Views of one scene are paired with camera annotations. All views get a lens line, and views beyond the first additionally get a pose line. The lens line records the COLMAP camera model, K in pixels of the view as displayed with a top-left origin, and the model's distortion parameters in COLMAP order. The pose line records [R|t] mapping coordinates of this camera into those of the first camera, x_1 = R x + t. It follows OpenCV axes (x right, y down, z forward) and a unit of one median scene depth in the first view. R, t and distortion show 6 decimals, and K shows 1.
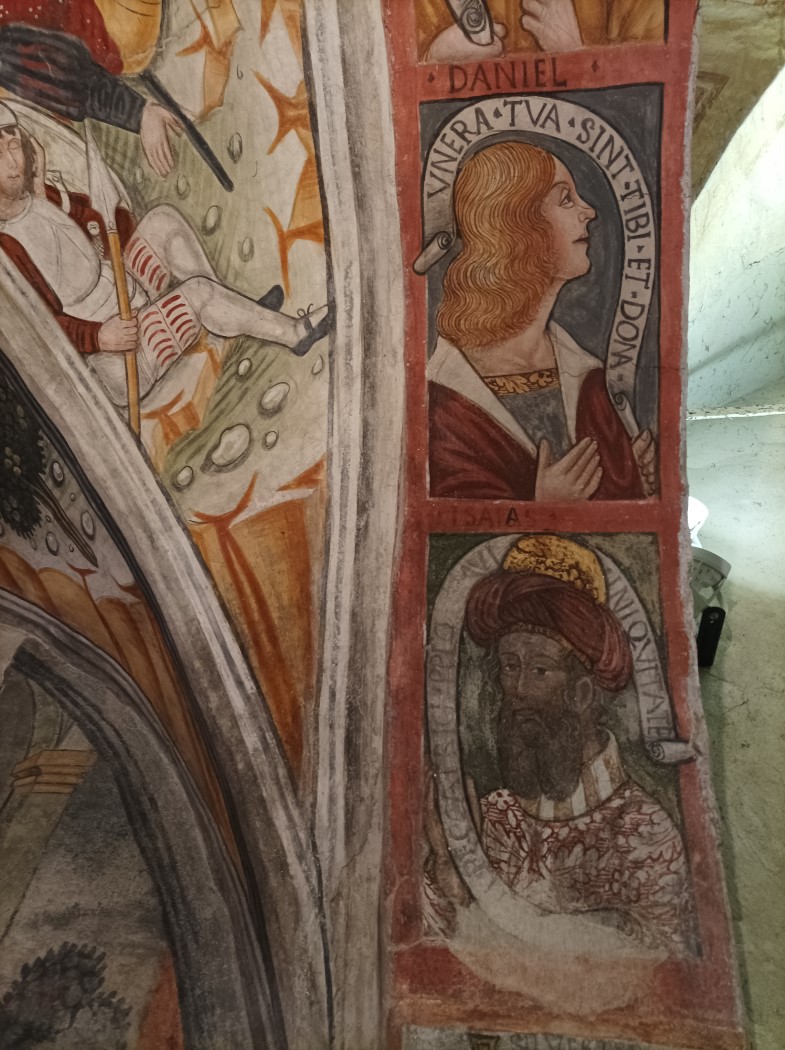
lens RADIAL K [[780.4, 0, 393.2], [0, 780.4, 526.5], [0, 0, 1]] dist [0.026889, -0.012773]
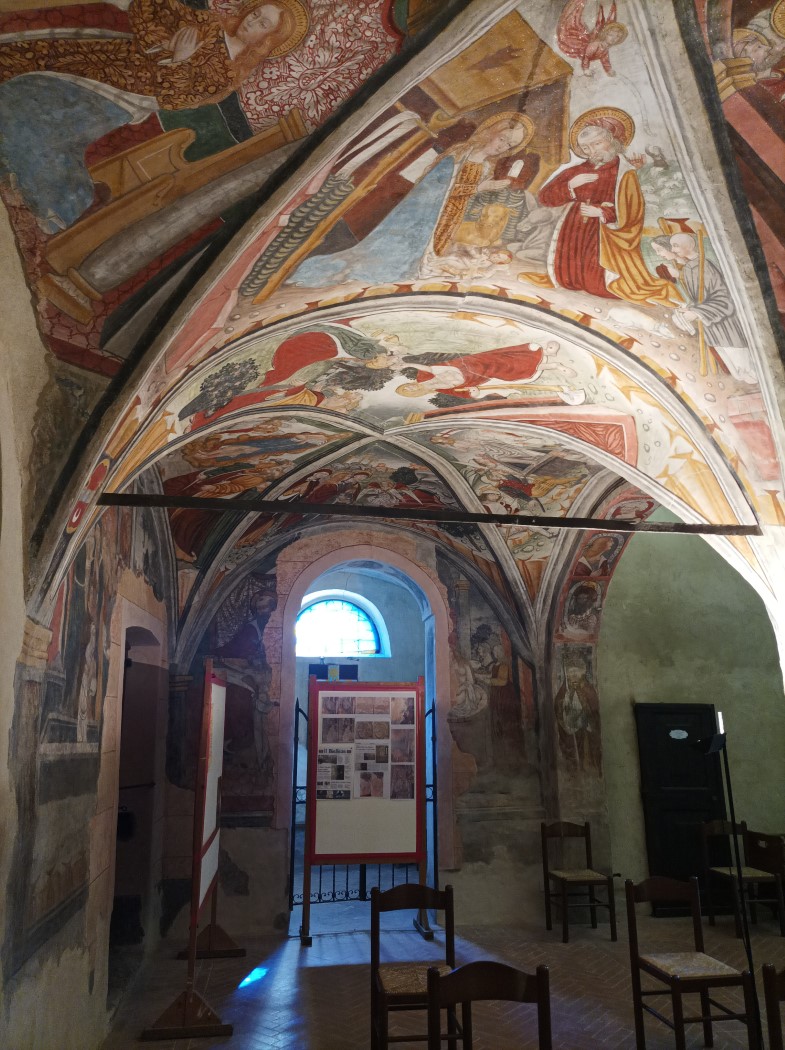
lens RADIAL K [[780.4, 0, 393.2], [0, 780.4, 526.5], [0, 0, 1]] dist [0.026889, -0.012773]
pose [[0.968900, -0.033173, 0.245218, -2.471934], [-0.136758, 0.754097, 0.642367, -3.588353], [-0.206228, -0.655925, 0.726108, -2.509310]]
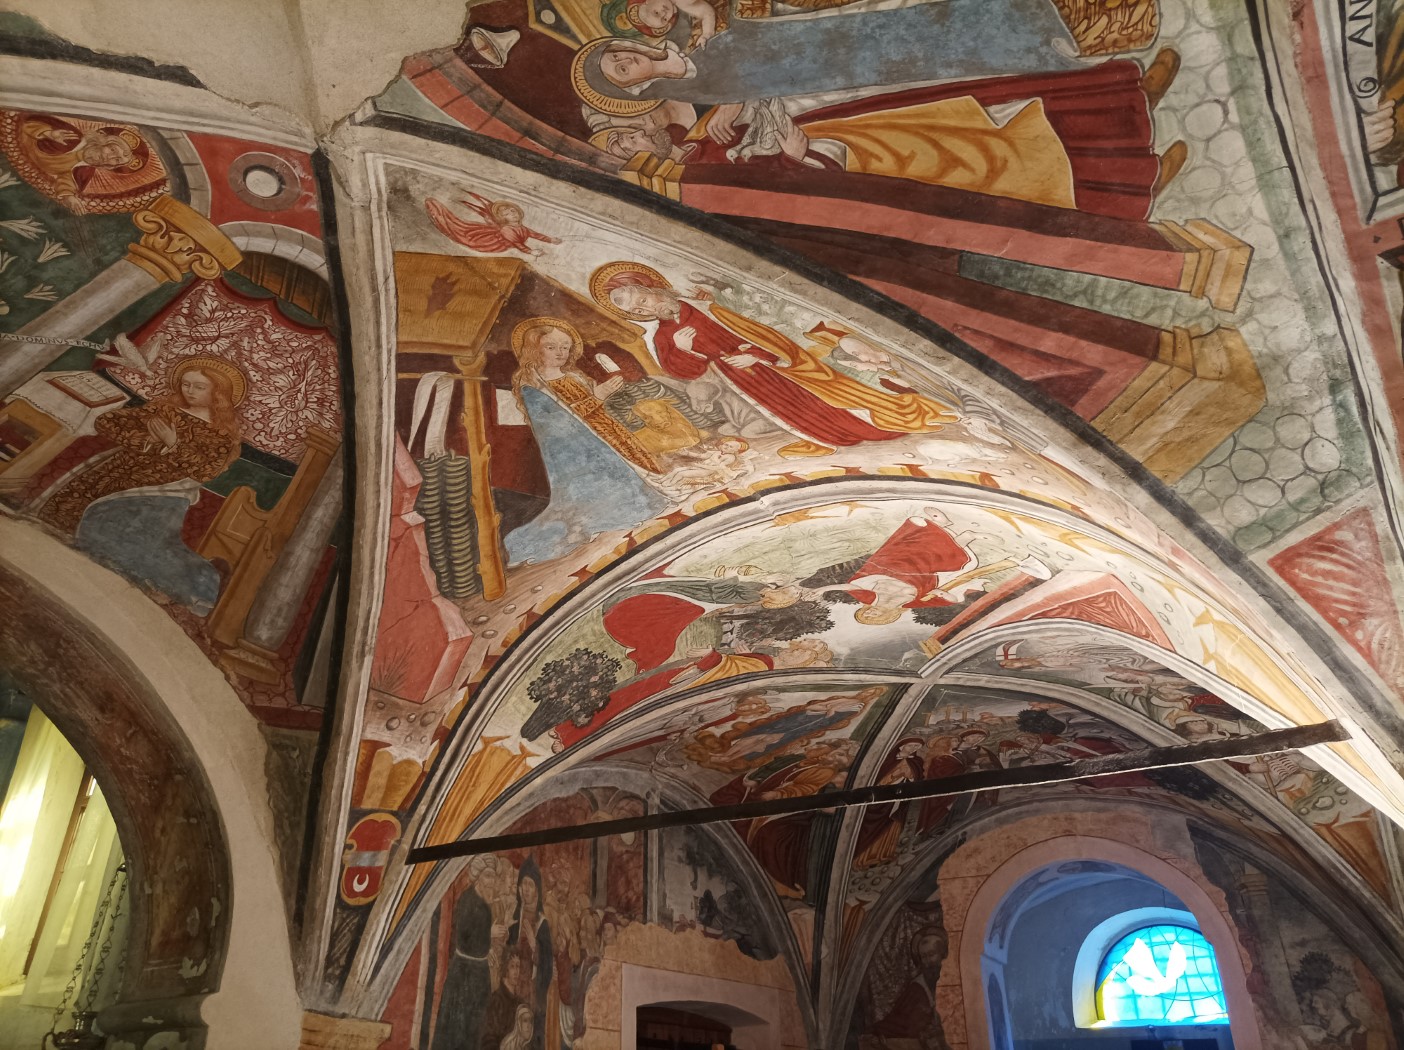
lens RADIAL K [[1048.6, 0, 705.2], [0, 1048.6, 524.1], [0, 0, 1]] dist [0.026494, -0.010593]
pose [[0.896221, -0.292364, -0.333634, -0.704065], [0.400466, 0.856747, 0.324980, -3.344504], [0.190827, -0.424863, 0.884916, -2.505354]]
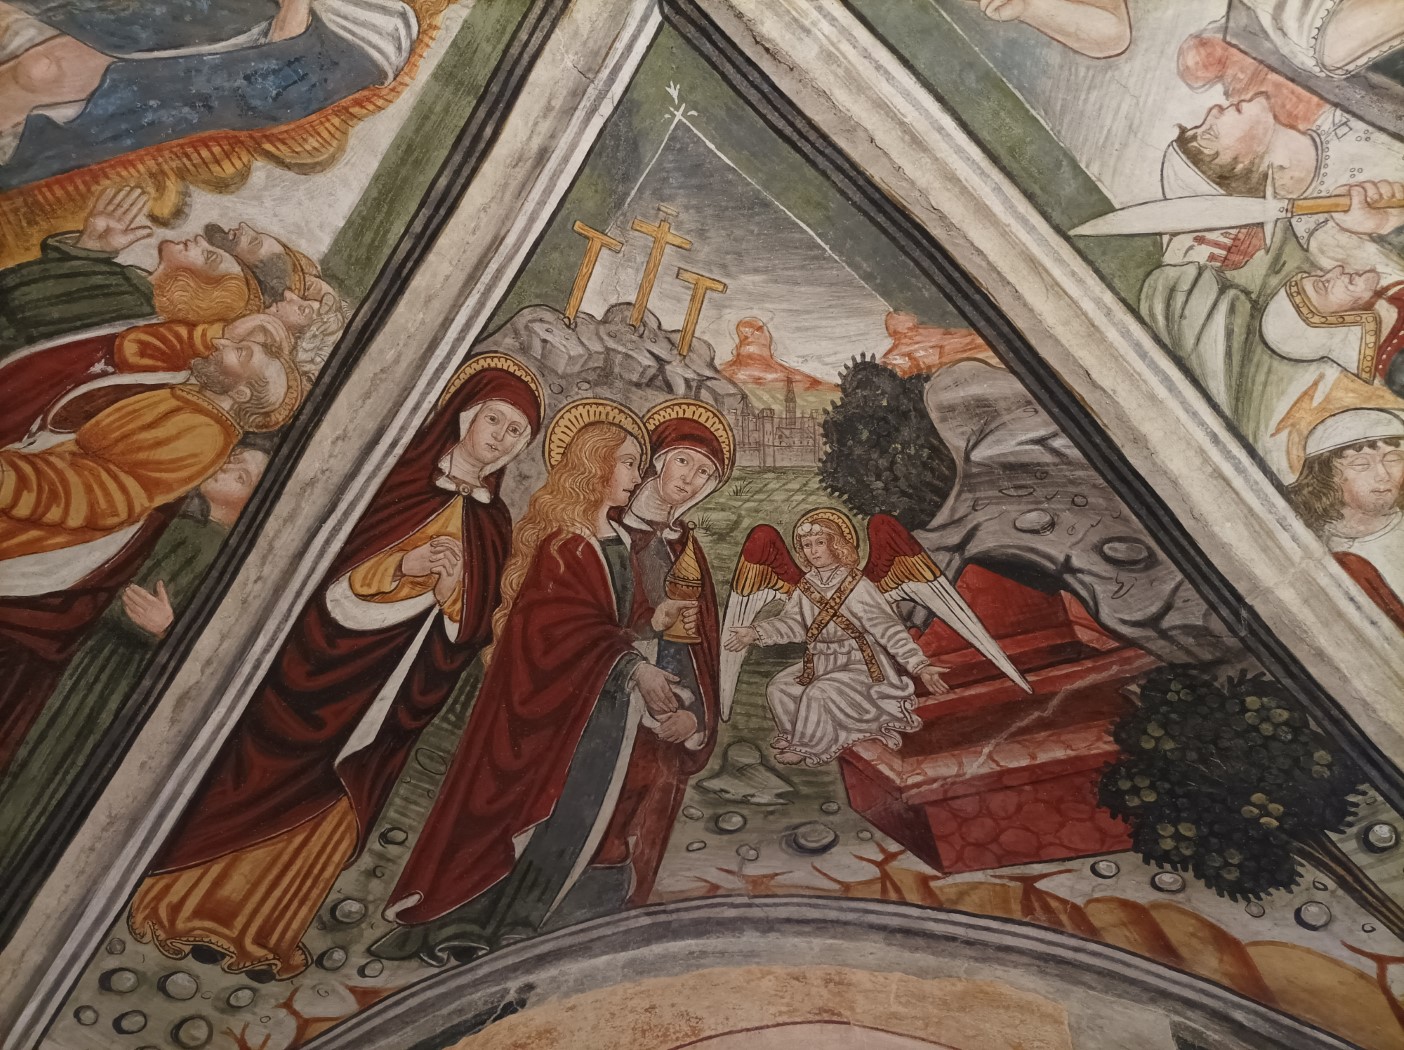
lens RADIAL K [[1043.5, 0, 702.6], [0, 1043.5, 523.7], [0, 0, 1]] dist [0.026889, -0.012773]
pose [[0.999486, -0.032037, -0.001532, -1.424368], [0.031545, 0.990526, -0.133650, -0.336441], [0.005800, 0.133533, 0.991027, -0.124383]]
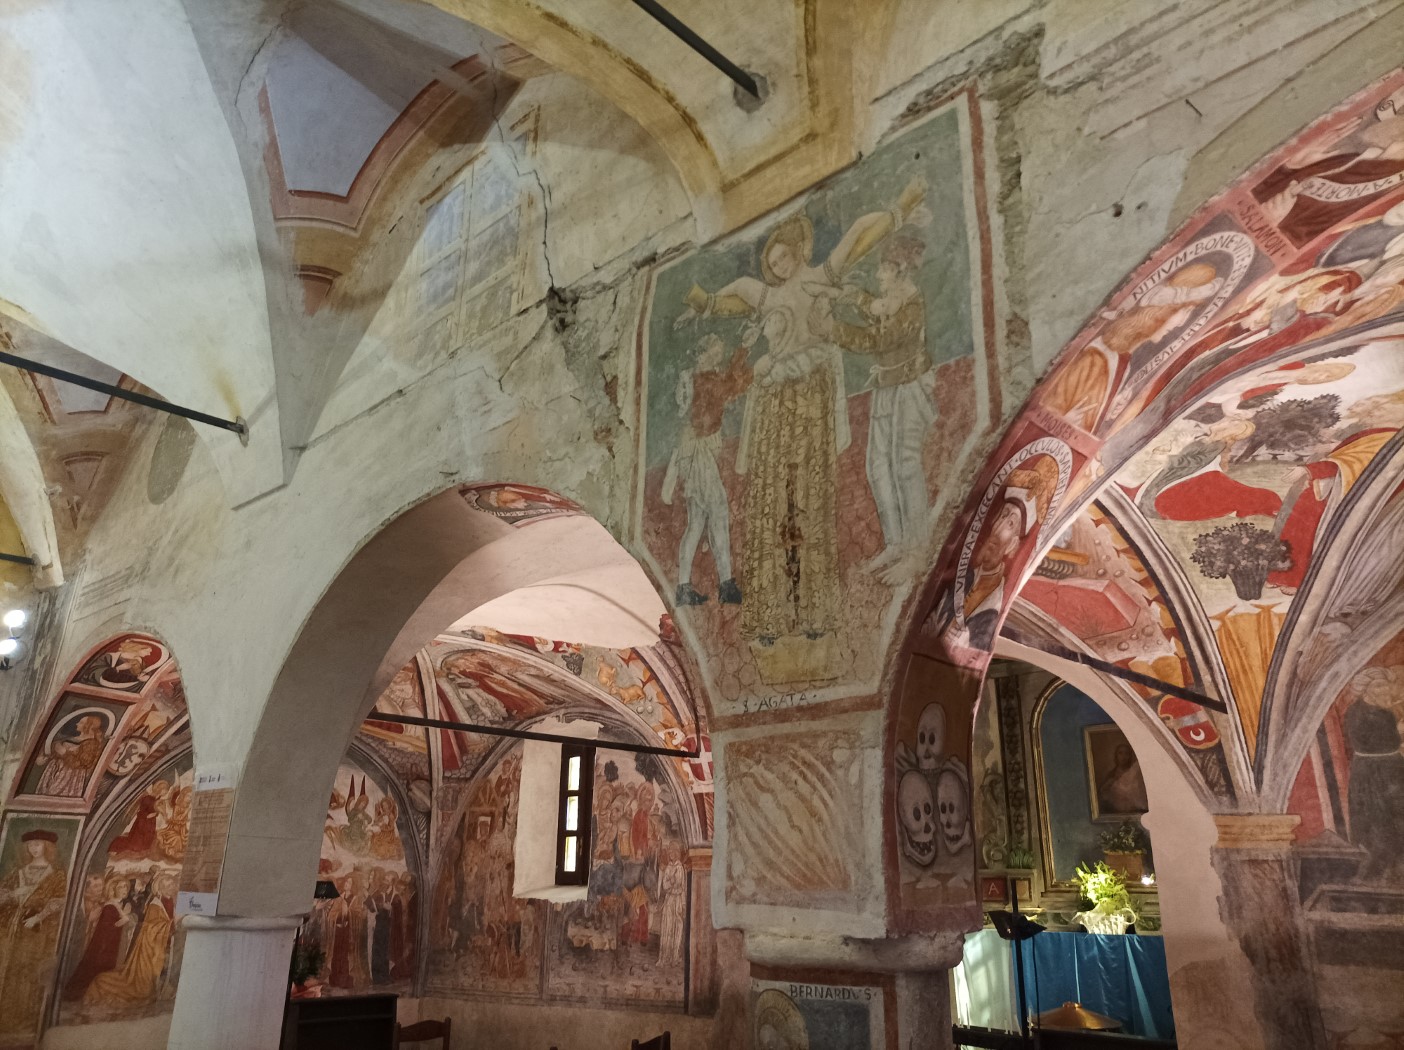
lens RADIAL K [[1043.5, 0, 702.6], [0, 1043.5, 523.7], [0, 0, 1]] dist [0.026889, -0.012773]
pose [[-0.622850, -0.340406, -0.704401, 1.886463], [0.599385, 0.371014, -0.709286, -0.373373], [0.502788, -0.863986, -0.027052, -0.686818]]
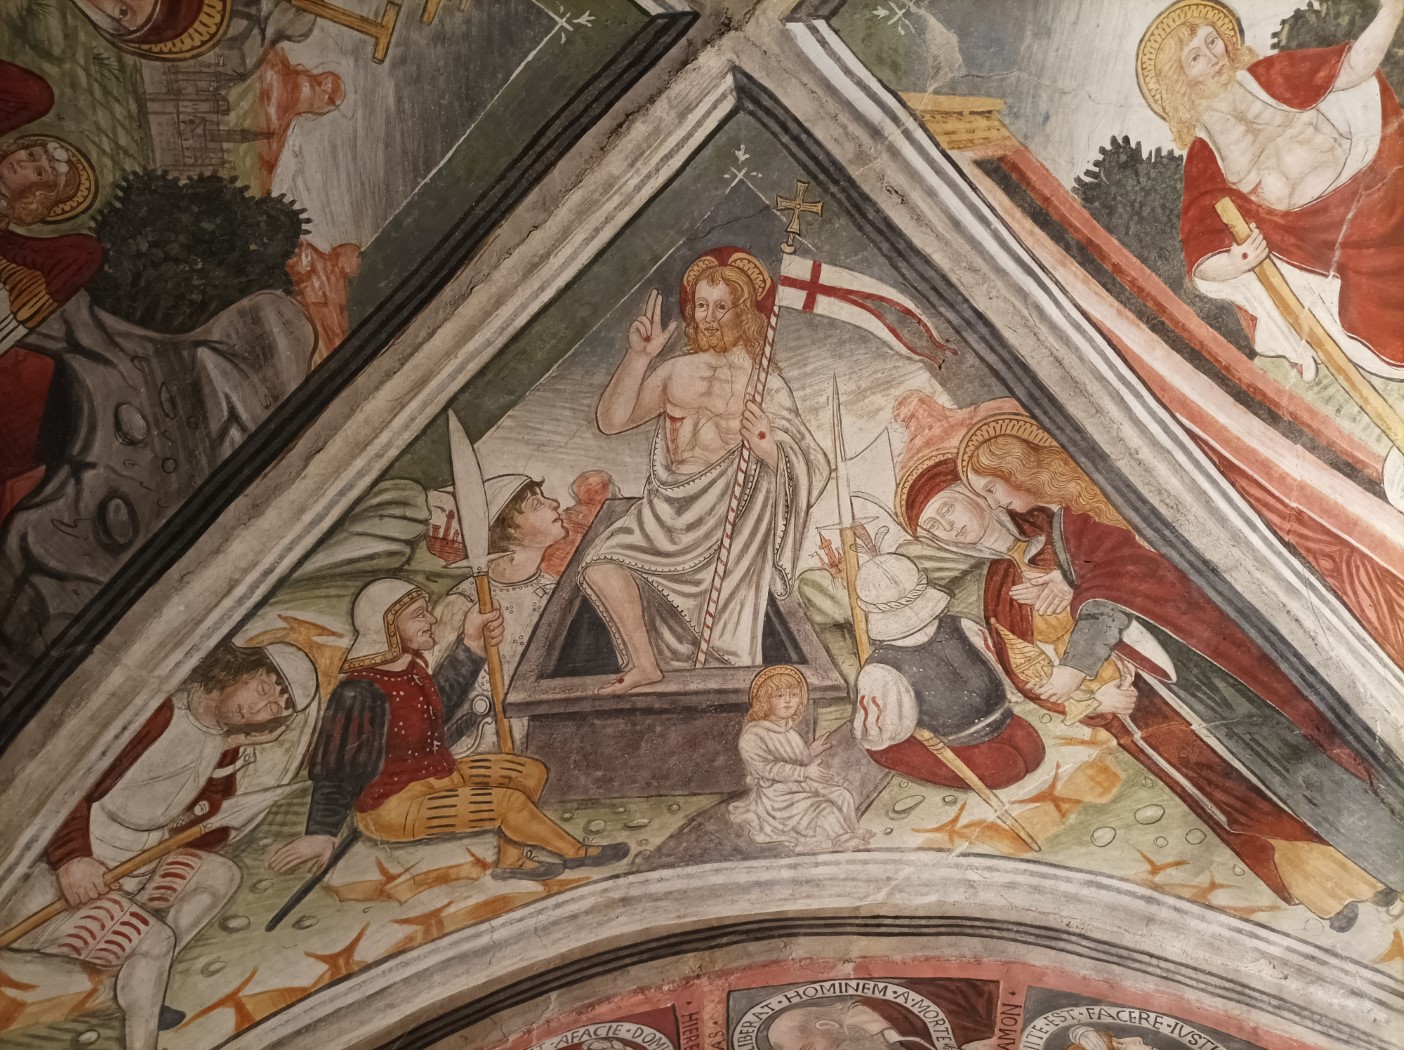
lens RADIAL K [[1046.2, 0, 702.3], [0, 1046.2, 523.7], [0, 0, 1]] dist [0.023159, -0.009765]
pose [[-0.097701, 0.833734, 0.543453, -1.641836], [-0.664224, 0.352020, -0.659460, -0.083265], [-0.741121, -0.425405, 0.519394, 0.068681]]
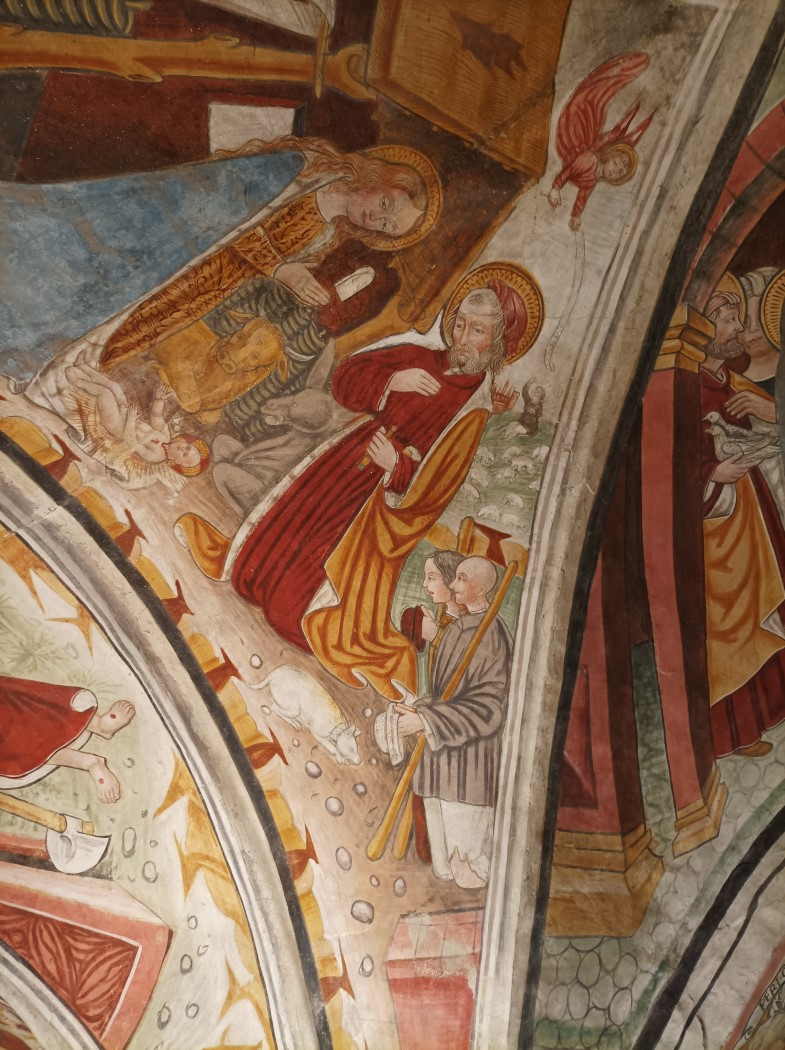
lens RADIAL K [[778.6, 0, 390.5], [0, 778.6, 526.1], [0, 0, 1]] dist [0.024525, -0.015943]
pose [[0.476487, 0.707433, 0.522014, -1.929639], [-0.652418, 0.682516, -0.329427, -2.323693], [-0.589331, -0.183604, 0.786752, -1.457896]]
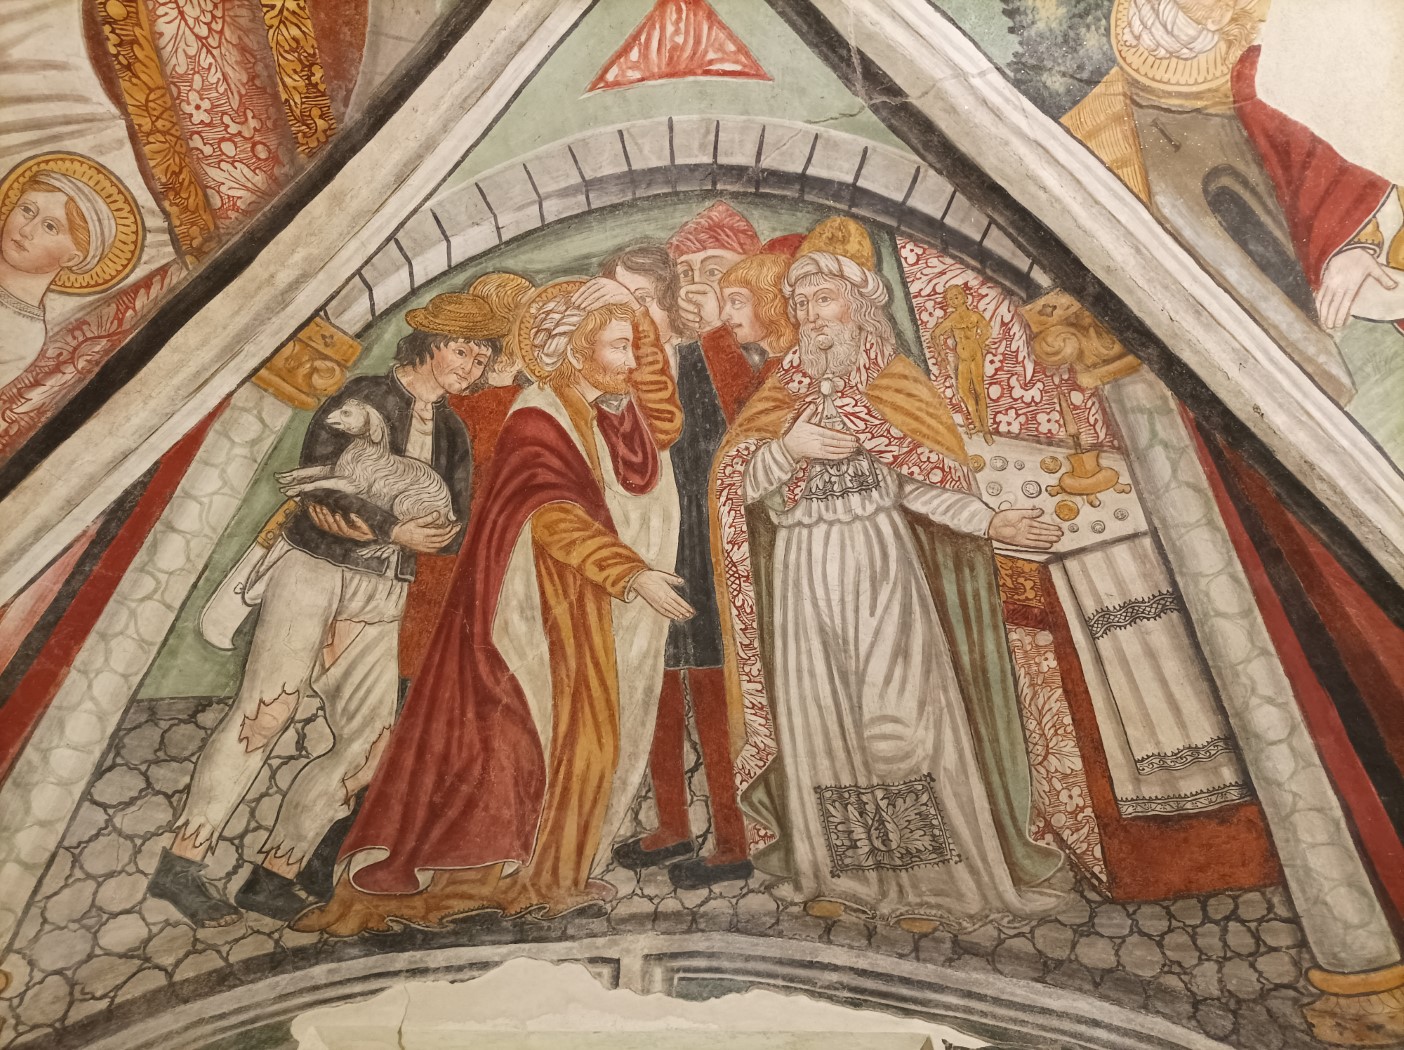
lens RADIAL K [[1057.9, 0, 704.1], [0, 1057.9, 524.3], [0, 0, 1]] dist [0.023698, -0.007995]
pose [[0.069997, -0.915455, -0.396286, -2.148455], [0.806093, 0.285926, -0.518131, -5.190491], [0.587634, -0.283176, 0.757956, -3.517872]]
